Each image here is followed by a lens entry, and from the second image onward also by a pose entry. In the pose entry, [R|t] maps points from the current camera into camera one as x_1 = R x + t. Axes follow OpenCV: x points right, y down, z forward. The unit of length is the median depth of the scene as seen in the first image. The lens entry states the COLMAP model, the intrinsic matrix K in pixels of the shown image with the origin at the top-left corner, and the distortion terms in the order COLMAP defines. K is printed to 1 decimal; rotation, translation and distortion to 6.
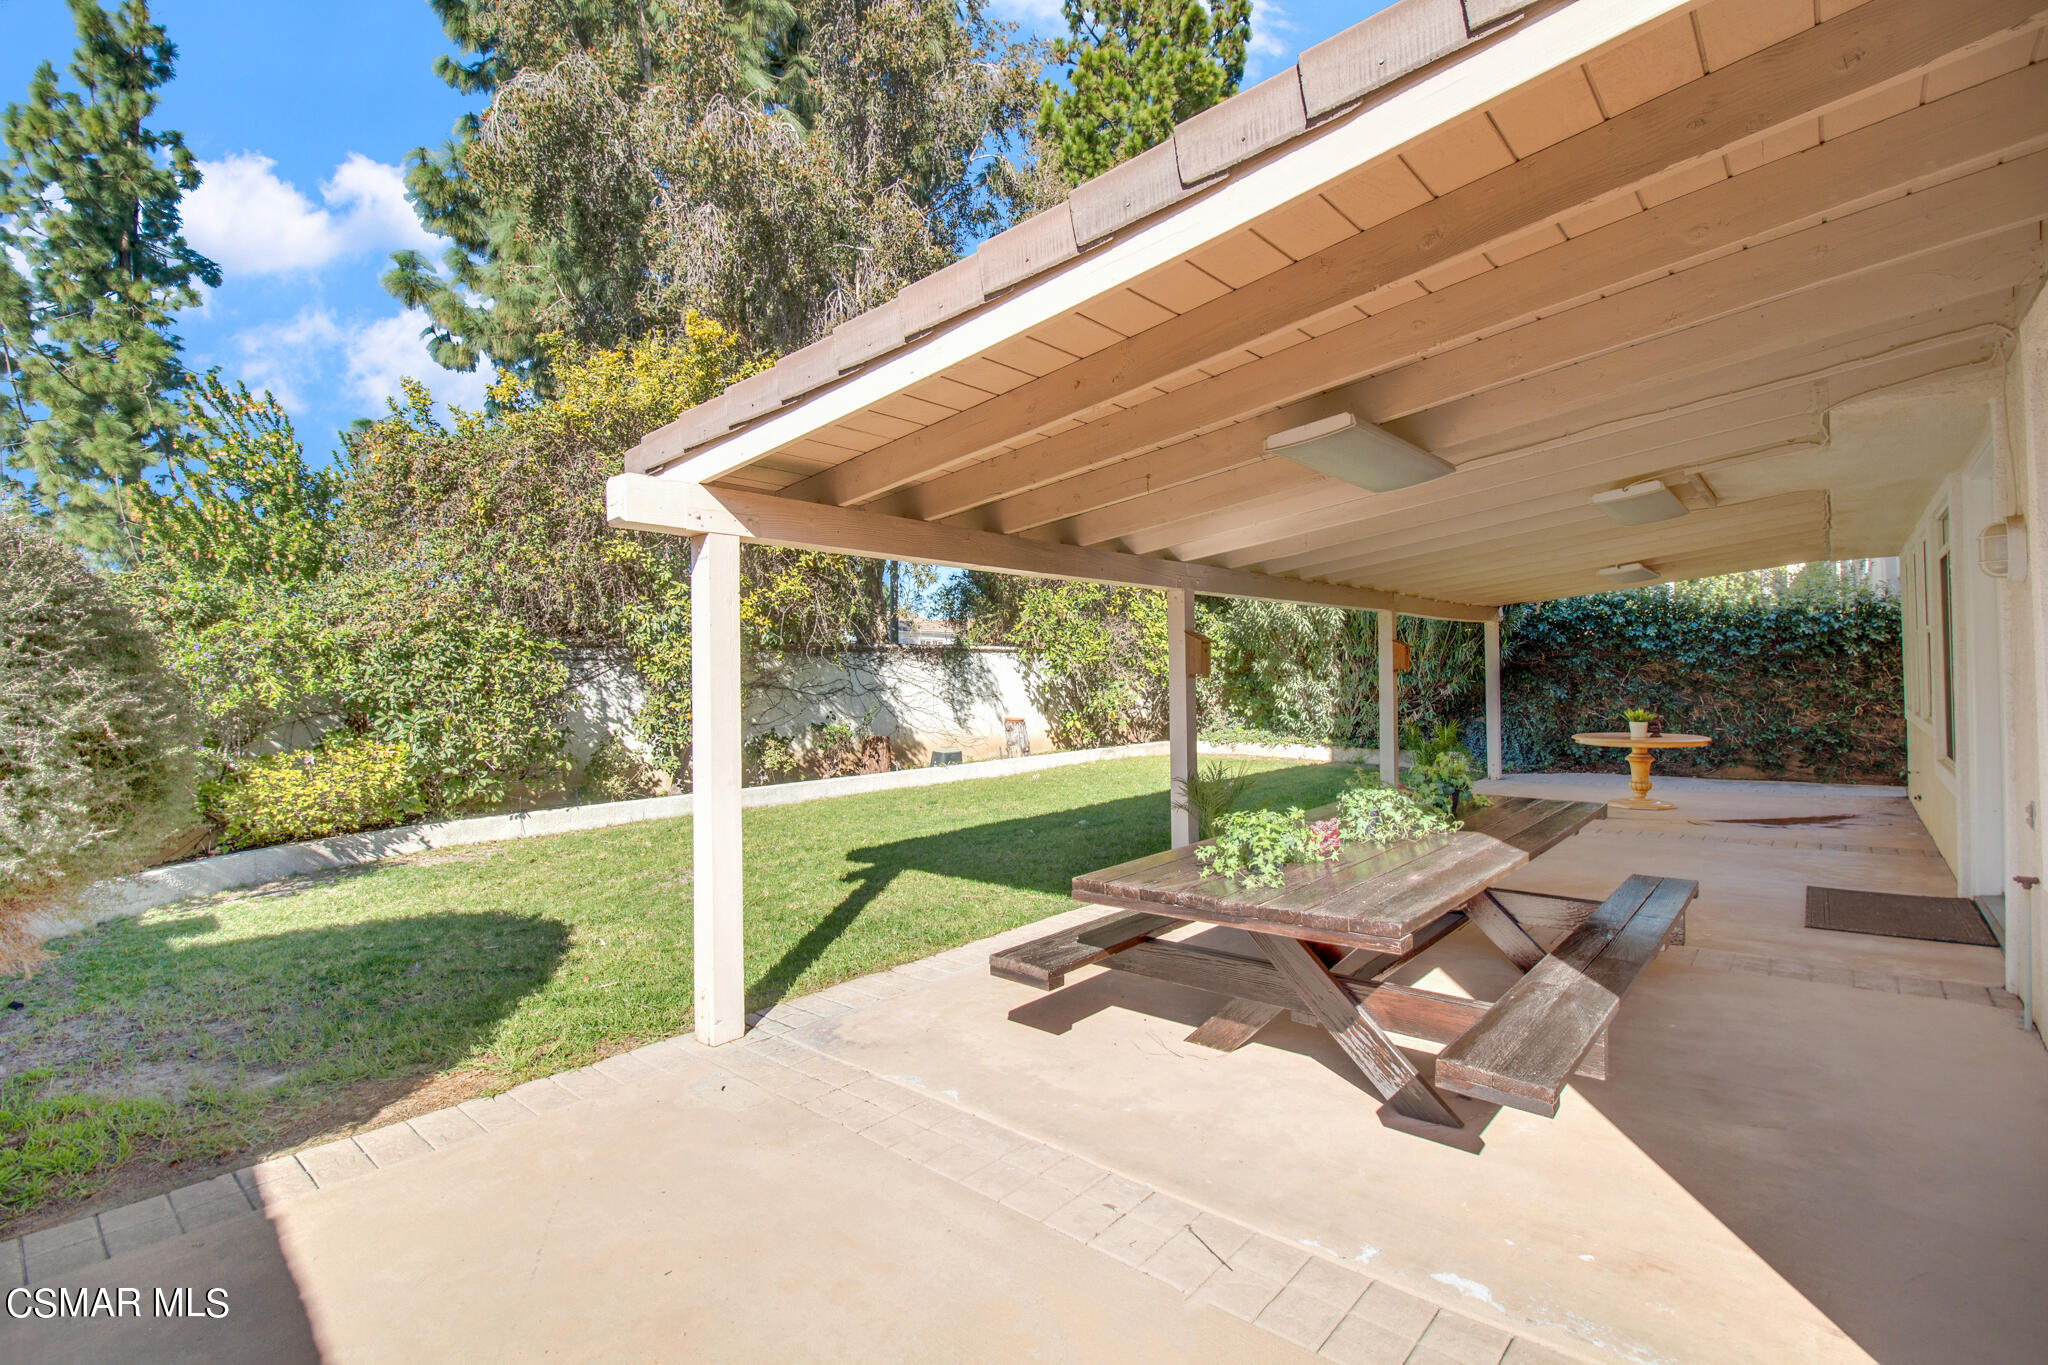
lens RADIAL K [[942.1, 0, 1021.6], [0, 942.1, 654.6], [0, 0, 1]] dist [0.008572, -0.016538]
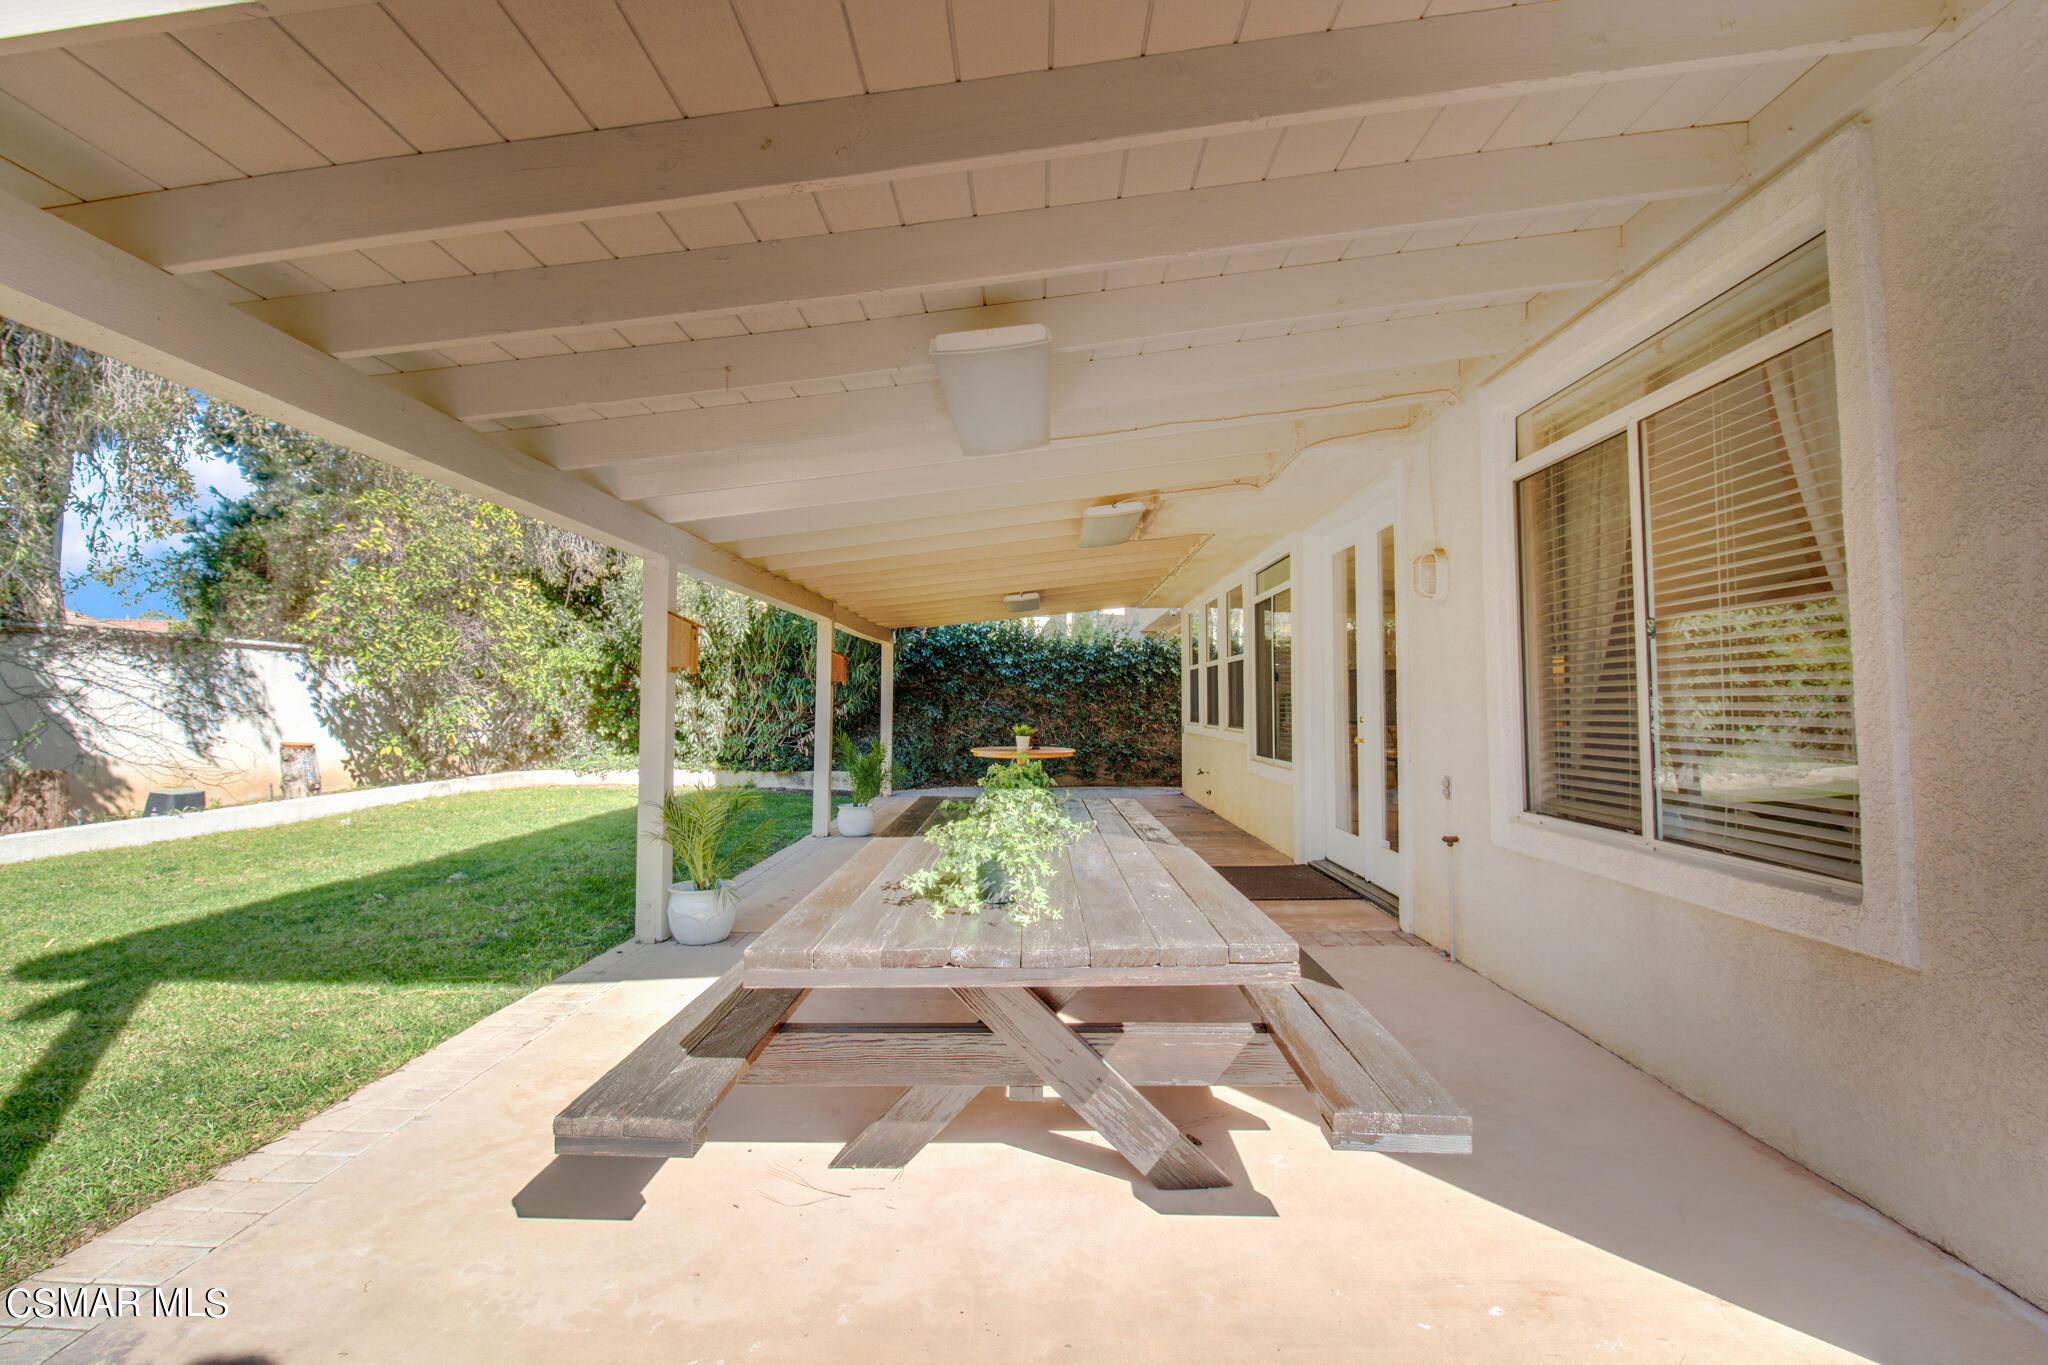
lens RADIAL K [[942.1, 0, 1021.6], [0, 942.1, 654.6], [0, 0, 1]] dist [0.008572, -0.016538]
pose [[0.766869, 0.049722, 0.639875, -0.052908], [-0.027640, 0.998628, -0.044474, 0.019781], [-0.641209, 0.016419, 0.767191, 0.115042]]
